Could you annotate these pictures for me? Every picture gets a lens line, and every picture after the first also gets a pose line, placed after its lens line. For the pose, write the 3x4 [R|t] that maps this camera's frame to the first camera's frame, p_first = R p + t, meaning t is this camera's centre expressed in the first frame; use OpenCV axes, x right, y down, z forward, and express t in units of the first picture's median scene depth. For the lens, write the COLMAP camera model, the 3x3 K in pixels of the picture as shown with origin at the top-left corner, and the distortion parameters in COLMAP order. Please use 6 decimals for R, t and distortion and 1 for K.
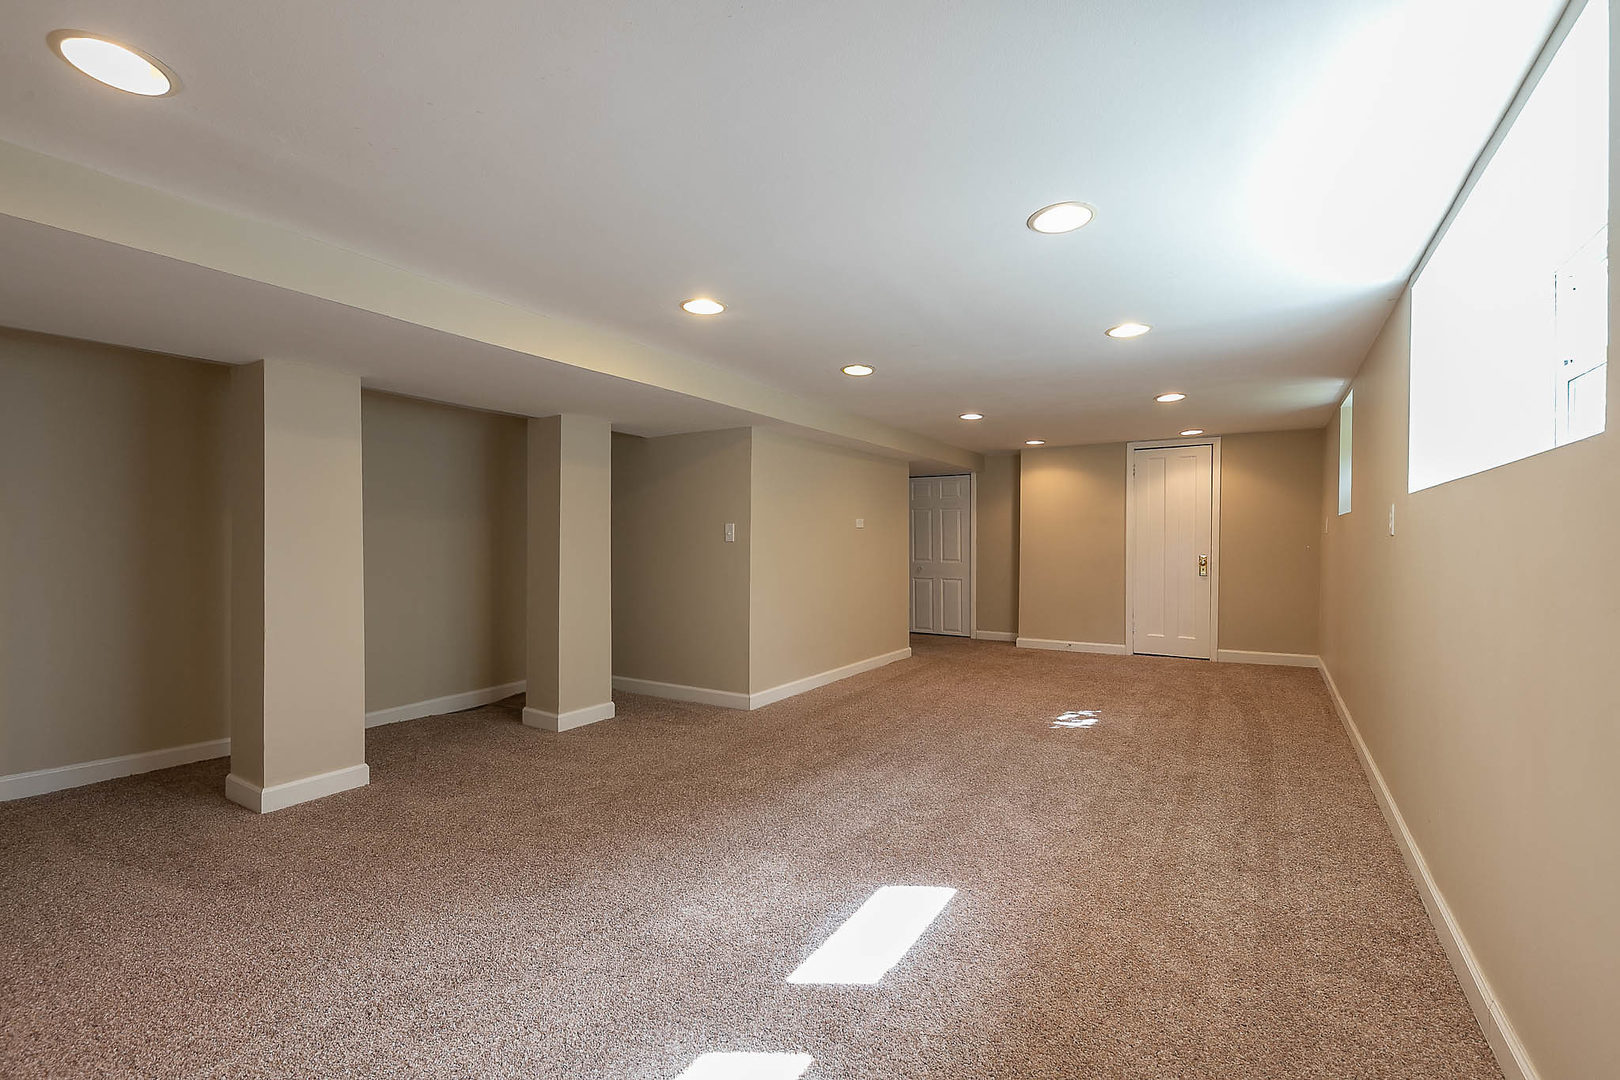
lens RADIAL K [[693.5, 0, 814.4], [0, 693.5, 548.5], [0, 0, 1]] dist [0.007395, -0.002437]
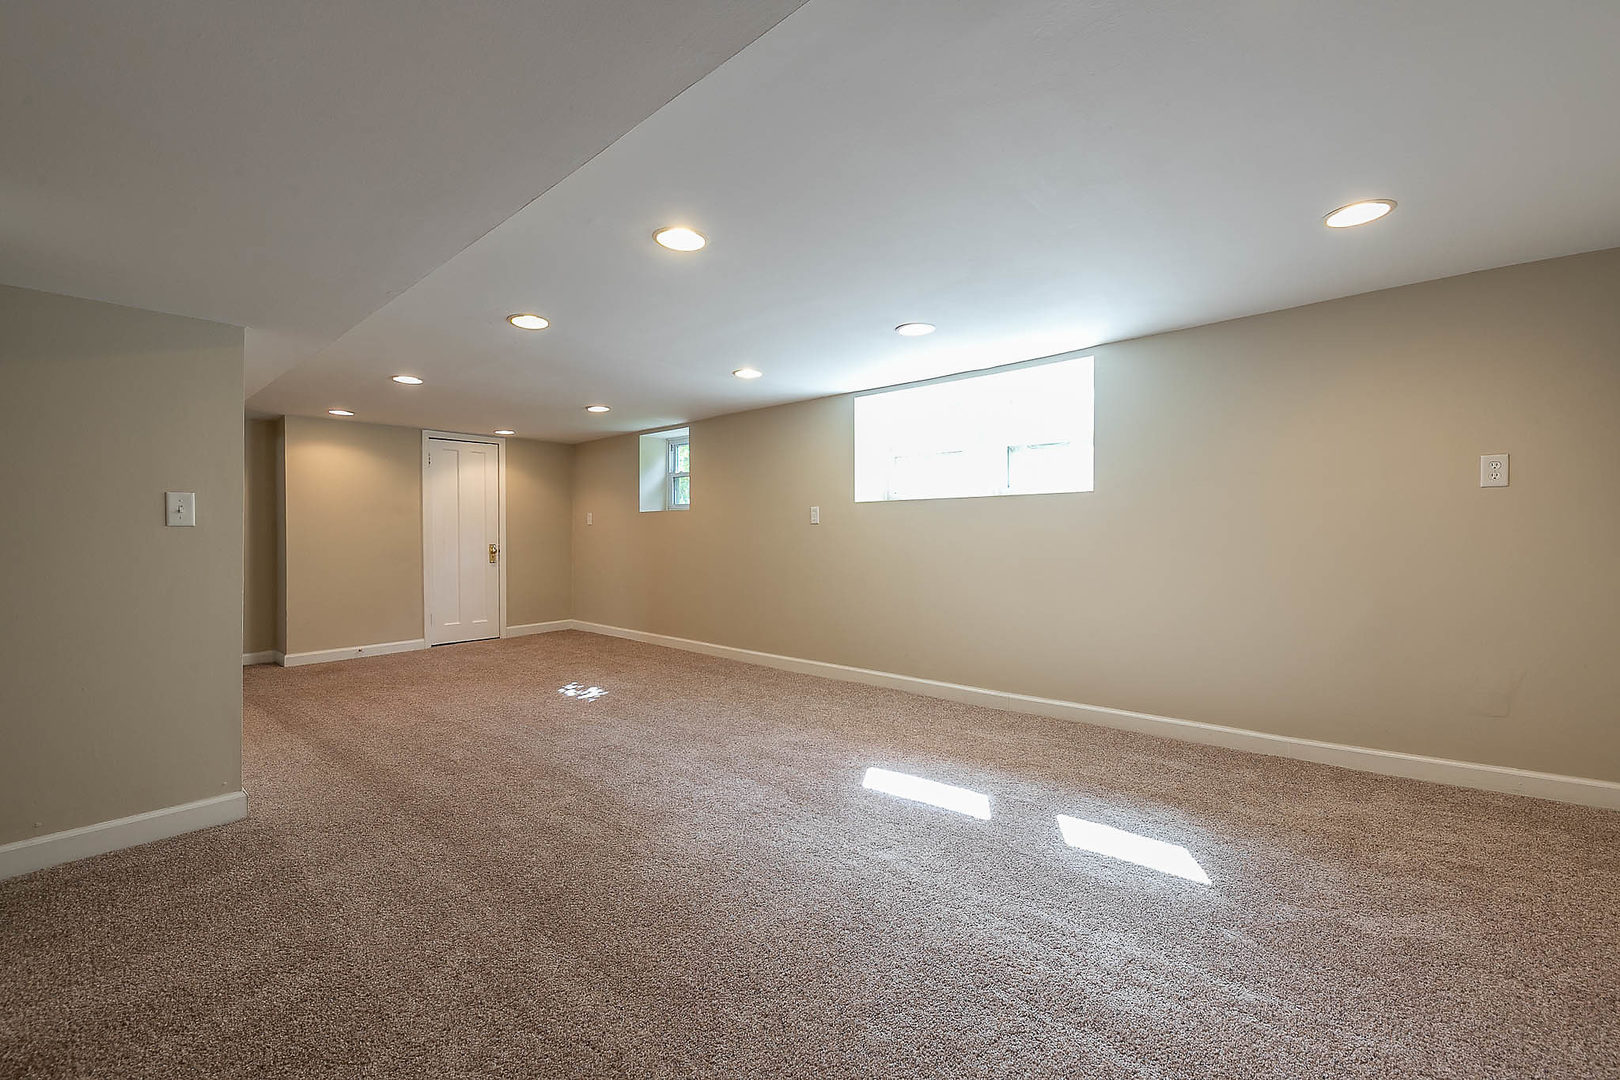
lens RADIAL K [[693.5, 0, 813.3], [0, 693.5, 532.8], [0, 0, 1]] dist [0.007395, -0.002437]
pose [[0.147140, 0.000910, 0.989115, -0.455507], [0.015043, 0.999882, -0.003158, 0.003208], [-0.989001, 0.015344, 0.147108, 0.334124]]
